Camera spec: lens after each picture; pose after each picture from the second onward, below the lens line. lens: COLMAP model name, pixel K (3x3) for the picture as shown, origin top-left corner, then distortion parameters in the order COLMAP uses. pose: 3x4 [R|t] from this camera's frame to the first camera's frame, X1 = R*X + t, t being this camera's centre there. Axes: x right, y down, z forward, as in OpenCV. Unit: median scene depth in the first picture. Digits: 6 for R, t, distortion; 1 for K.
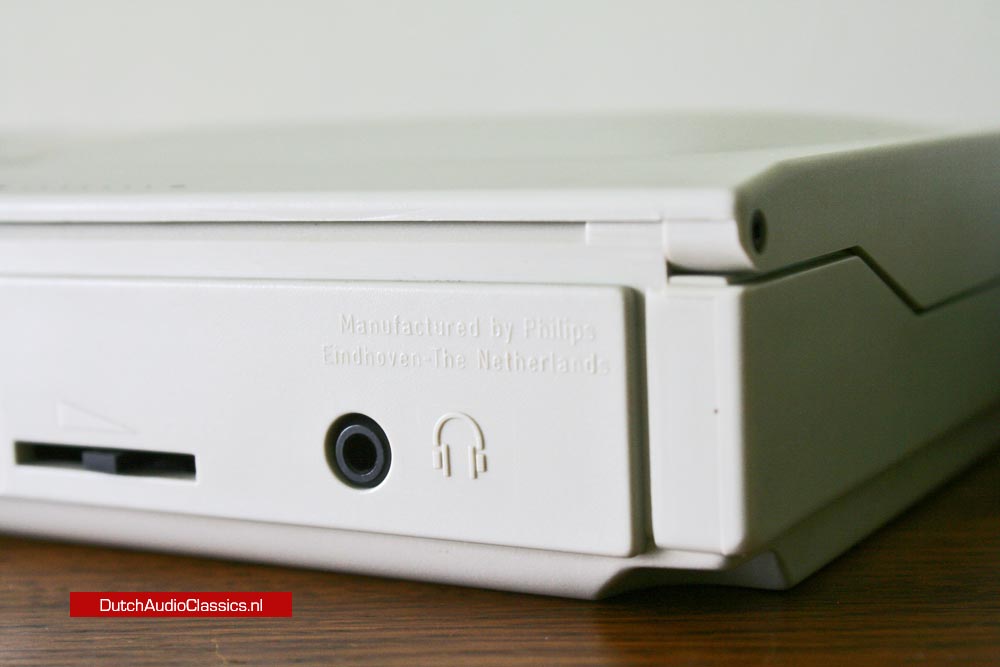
lens RADIAL K [[2478.9, 0, 499.5], [0, 2478.9, 335.1], [0, 0, 1]] dist [0.005411, 0.000000]
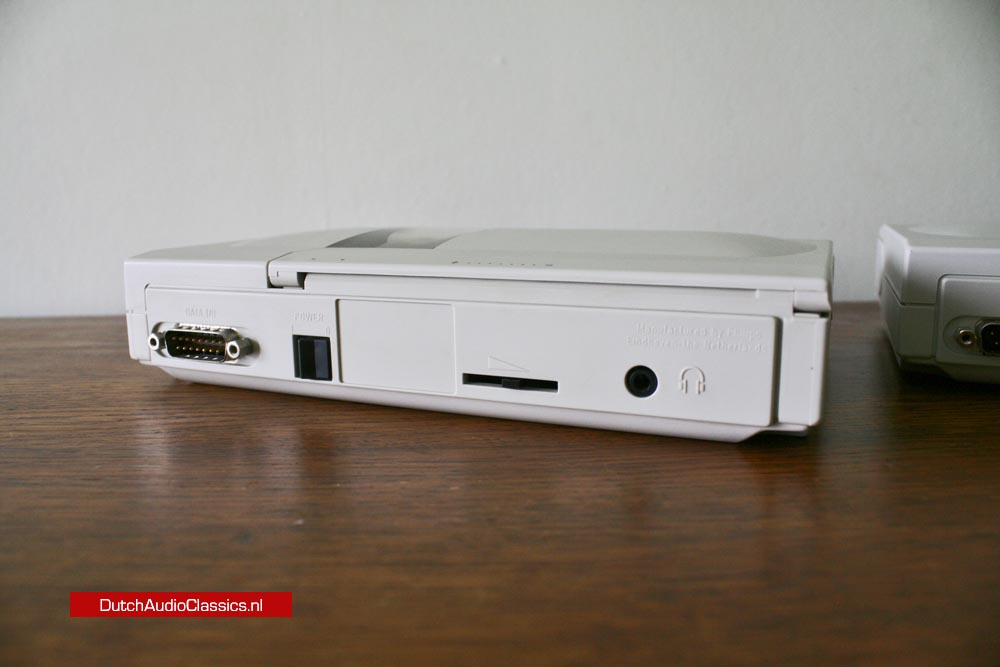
lens RADIAL K [[808.1, 0, 515.1], [0, 808.1, 333.9], [0, 0, 1]] dist [-0.088396, 0.004016]
pose [[0.961130, 0.018576, 0.275469, -0.387568], [-0.025737, 0.999418, 0.022405, -0.012988], [-0.274893, -0.028624, 0.961049, 0.295831]]
